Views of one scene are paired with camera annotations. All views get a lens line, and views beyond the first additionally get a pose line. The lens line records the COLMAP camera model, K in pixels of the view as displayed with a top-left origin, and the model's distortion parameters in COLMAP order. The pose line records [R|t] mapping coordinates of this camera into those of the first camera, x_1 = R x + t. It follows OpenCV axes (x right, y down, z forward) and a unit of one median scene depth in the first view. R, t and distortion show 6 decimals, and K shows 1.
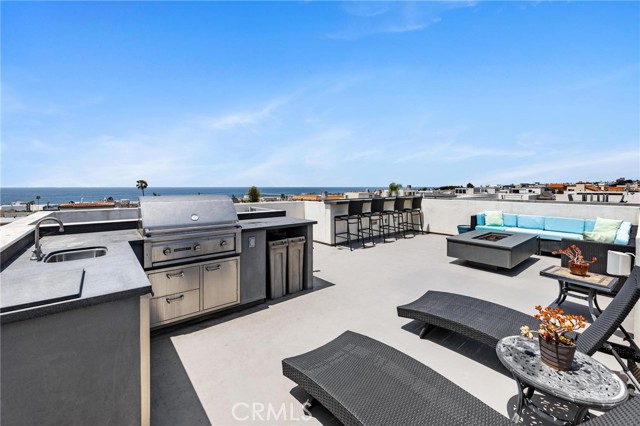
lens RADIAL K [[265.8, 0, 319.9], [0, 265.8, 192.8], [0, 0, 1]] dist [0.001610, 0.000351]
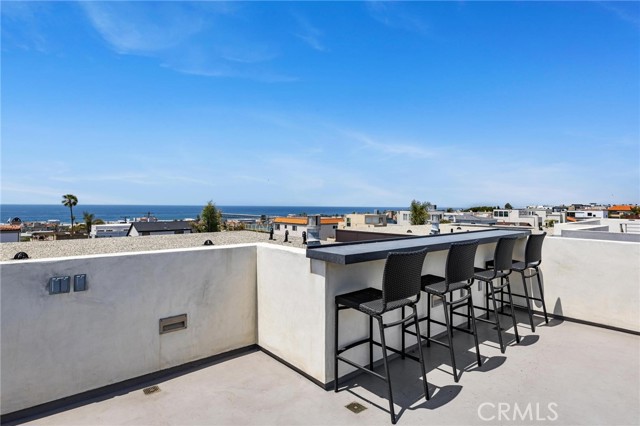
lens RADIAL K [[346.6, 0, 318.8], [0, 346.6, 203.9], [0, 0, 1]] dist [-0.001196, 0.000080]
pose [[0.999781, 0.009599, 0.018600, 0.018595], [-0.009060, 0.999542, -0.028861, -0.009448], [-0.018868, 0.028686, 0.999410, 0.452524]]
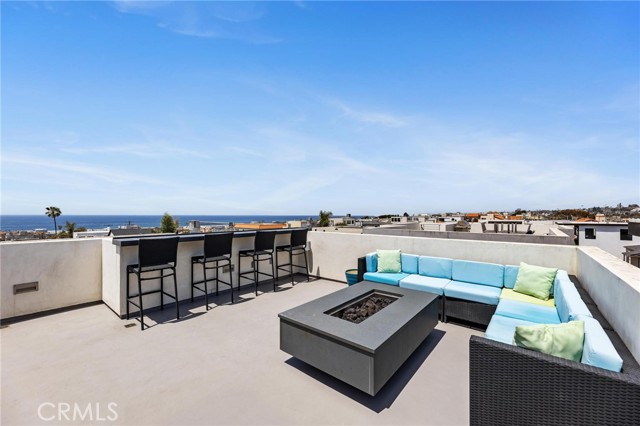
lens RADIAL K [[257.8, 0, 320.0], [0, 257.8, 213.0], [0, 0, 1]] dist [0.001258, 0.000433]
pose [[0.981936, 0.004692, 0.189155, 0.275964], [0.001281, 0.999505, -0.031446, -0.005688], [-0.189209, 0.031120, 0.981444, 0.294901]]
